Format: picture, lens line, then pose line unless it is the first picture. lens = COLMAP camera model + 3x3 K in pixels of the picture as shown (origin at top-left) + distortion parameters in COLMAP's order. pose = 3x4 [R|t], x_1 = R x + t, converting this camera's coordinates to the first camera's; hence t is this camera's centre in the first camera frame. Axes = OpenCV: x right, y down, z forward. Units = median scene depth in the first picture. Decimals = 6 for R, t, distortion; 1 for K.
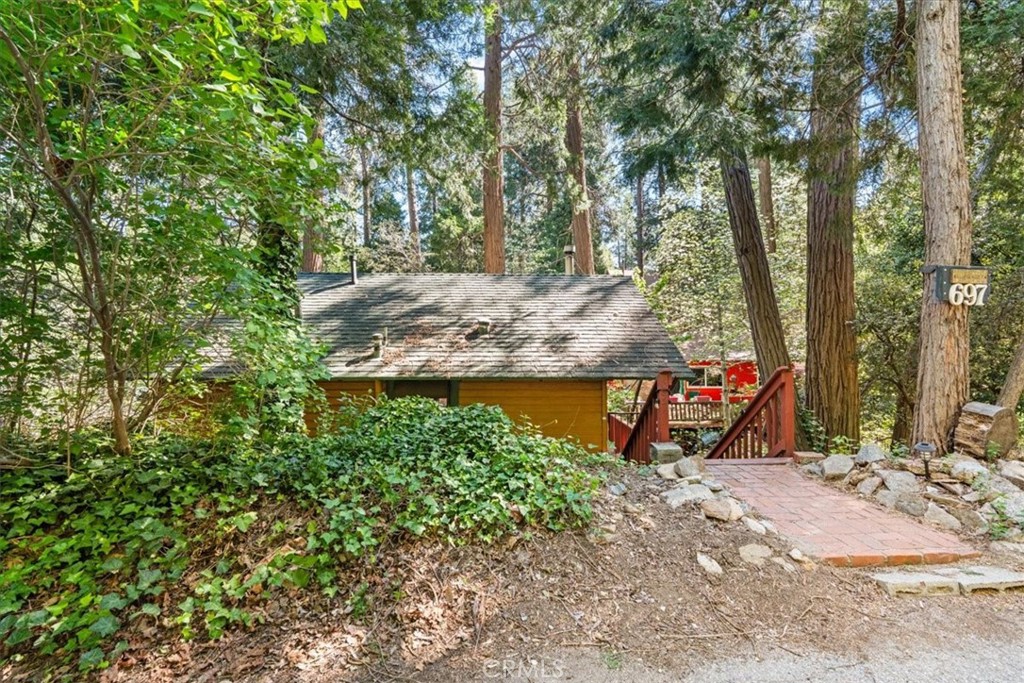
lens RADIAL K [[453.9, 0, 500.7], [0, 453.9, 339.5], [0, 0, 1]] dist [-0.001271, -0.000393]
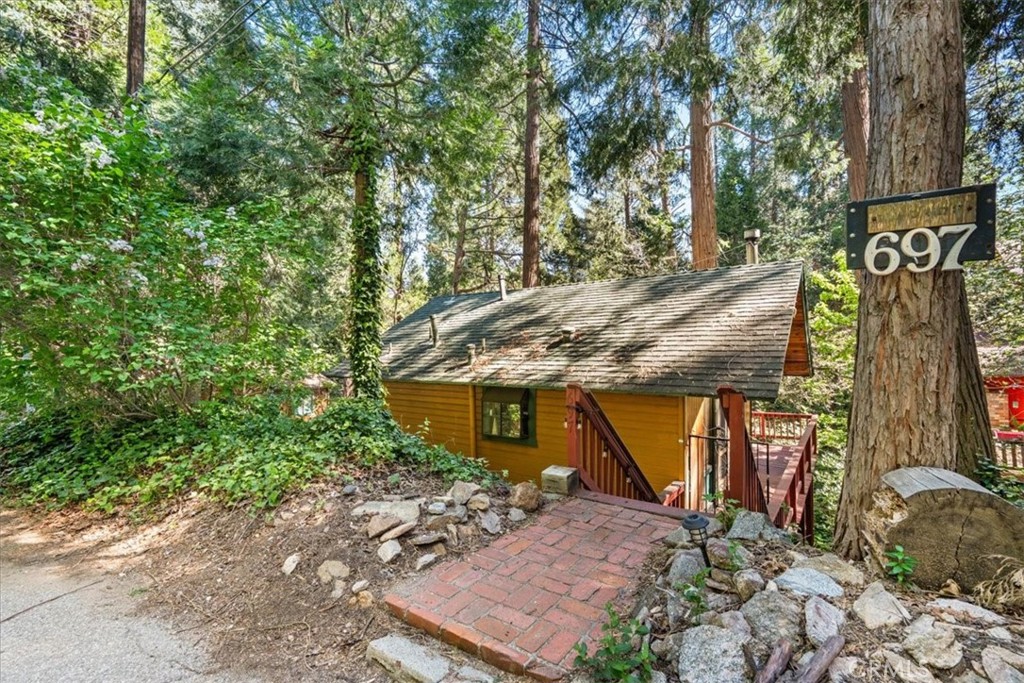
lens RADIAL K [[453.9, 0, 500.7], [0, 453.9, 339.5], [0, 0, 1]] dist [-0.001271, -0.000393]
pose [[0.778983, -0.025087, -0.626543, 0.797209], [0.012506, 0.999622, -0.024477, 0.005124], [0.626921, 0.011232, 0.779002, 0.256353]]
